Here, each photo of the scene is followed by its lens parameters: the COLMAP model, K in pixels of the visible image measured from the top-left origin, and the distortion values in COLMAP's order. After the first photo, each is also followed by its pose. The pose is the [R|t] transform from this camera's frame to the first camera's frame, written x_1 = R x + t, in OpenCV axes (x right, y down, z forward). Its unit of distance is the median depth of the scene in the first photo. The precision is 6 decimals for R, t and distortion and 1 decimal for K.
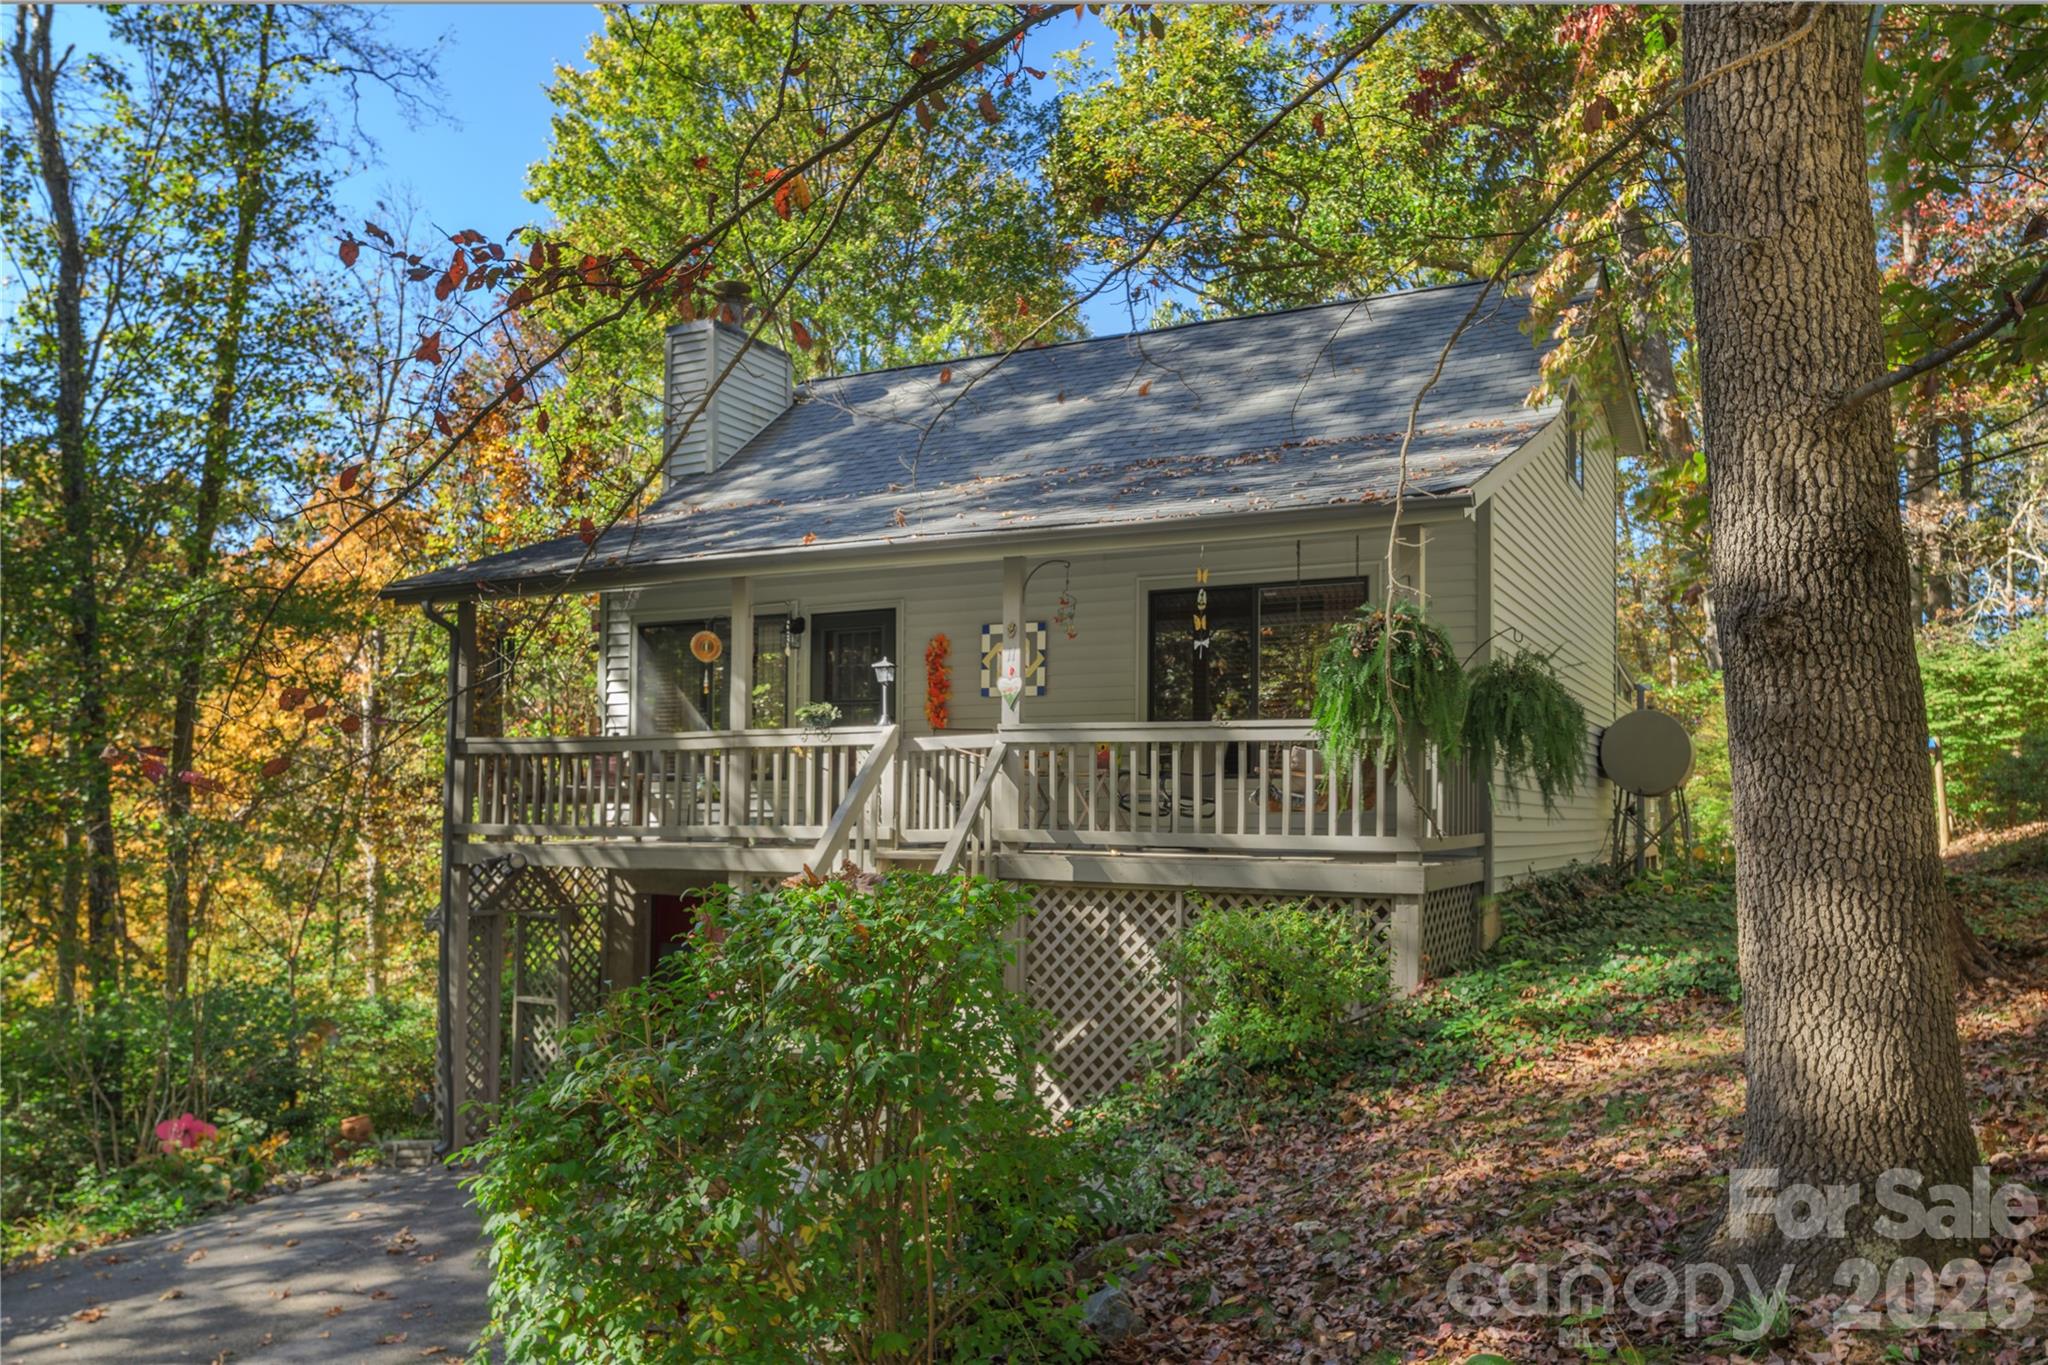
lens RADIAL K [[1416.1, 0, 1024.0], [0, 1416.1, 682.5], [0, 0, 1]] dist [0.000587, 0.002317]
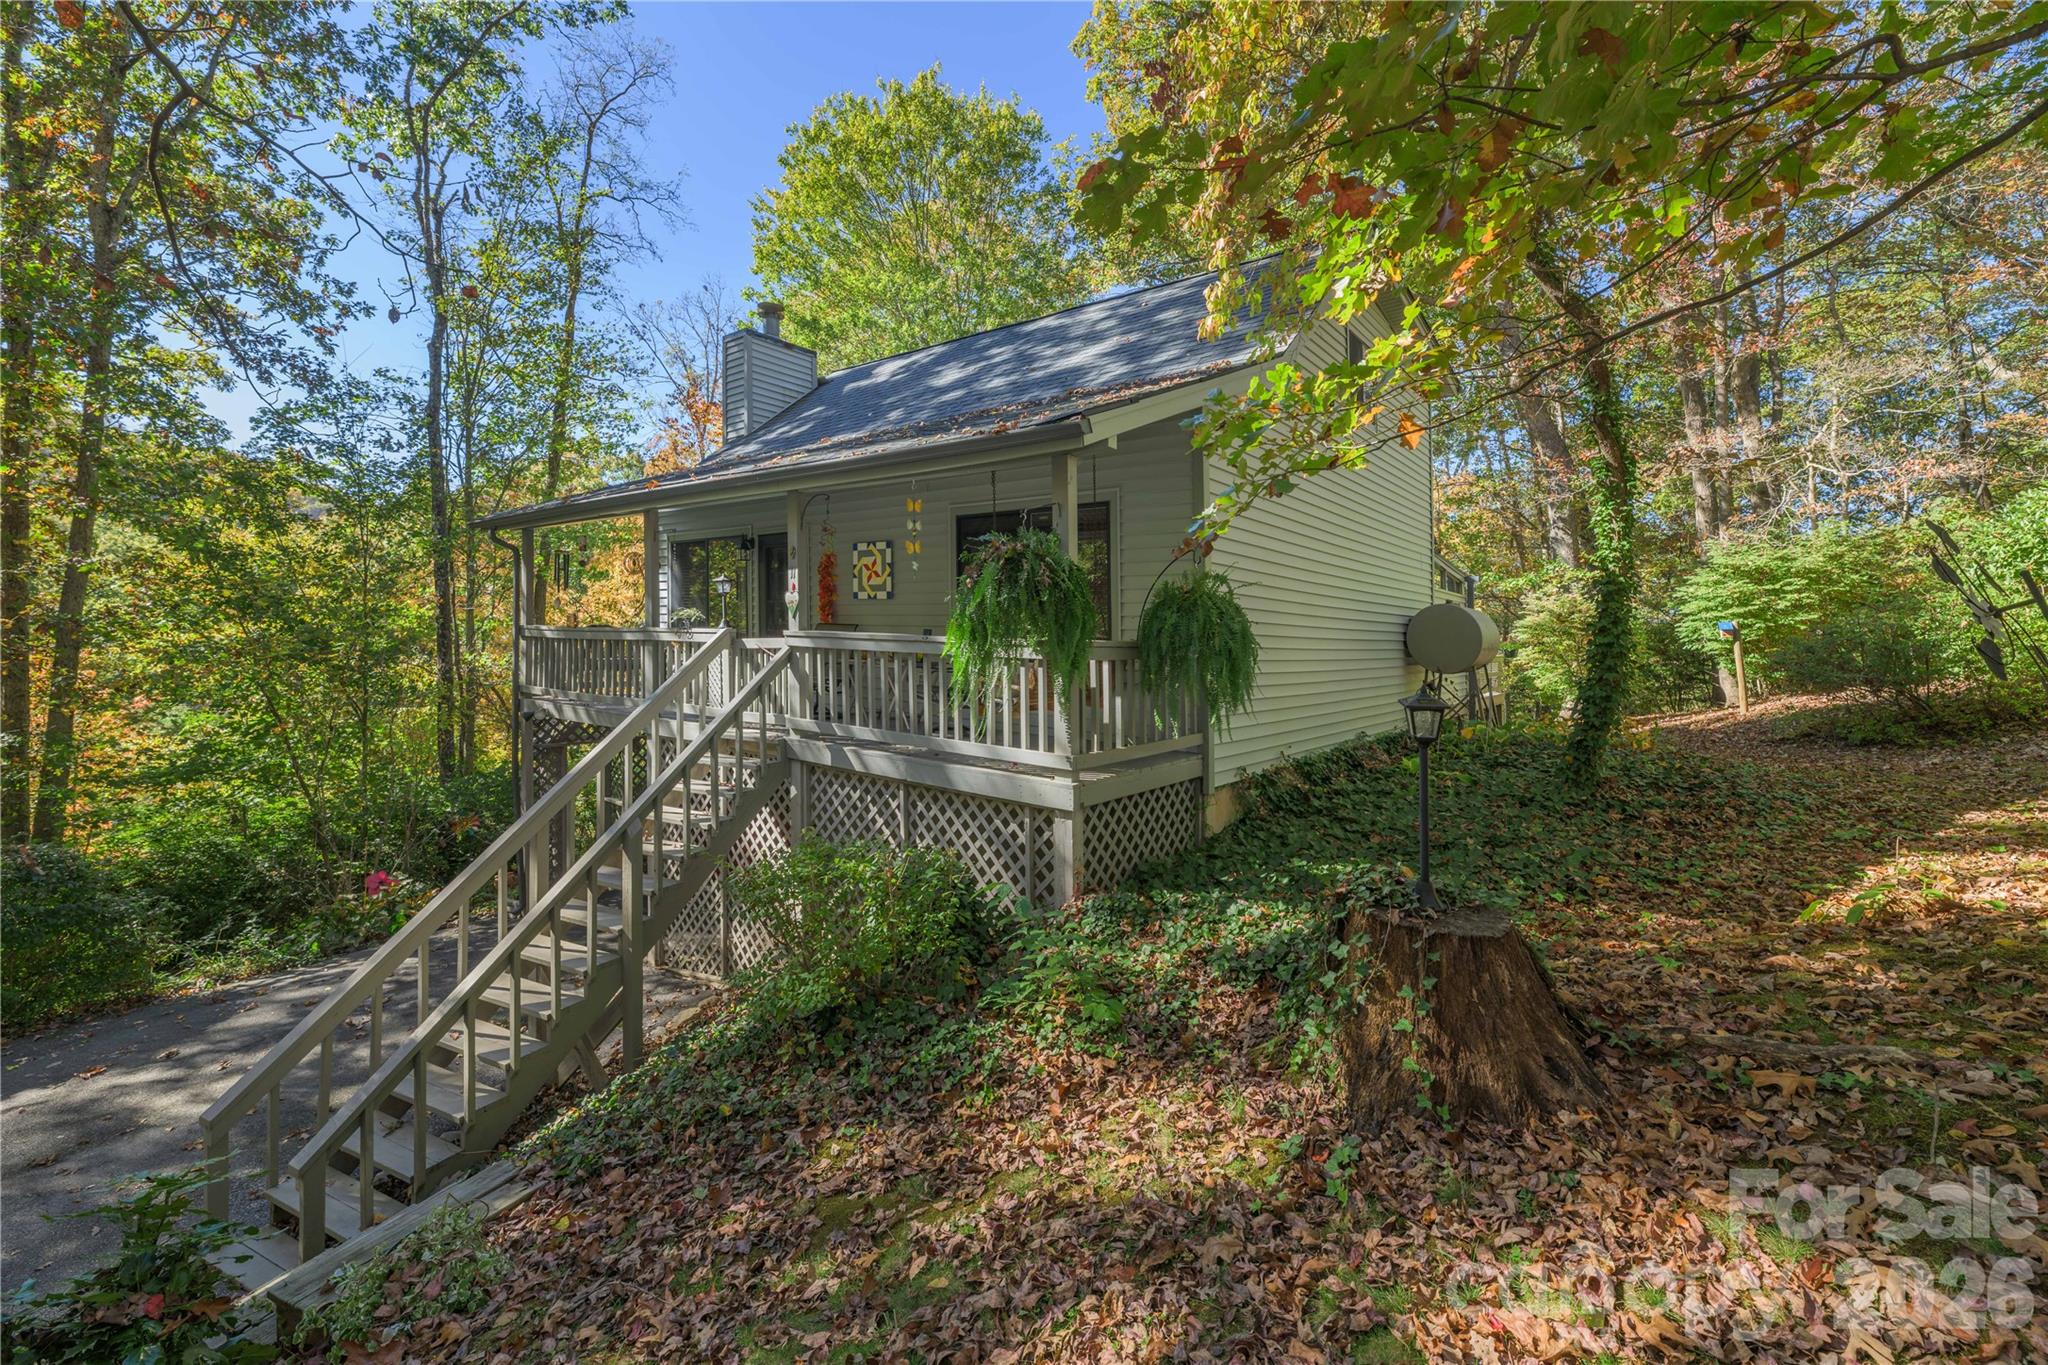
lens RADIAL K [[805.5, 0, 1024.3], [0, 805.5, 561.2], [0, 0, 1]] dist [-0.001038, -0.000139]
pose [[0.981611, -0.003613, -0.190859, 0.303213], [0.004718, 0.999975, 0.005335, -0.031441], [0.190835, -0.006138, 0.981603, 0.350532]]
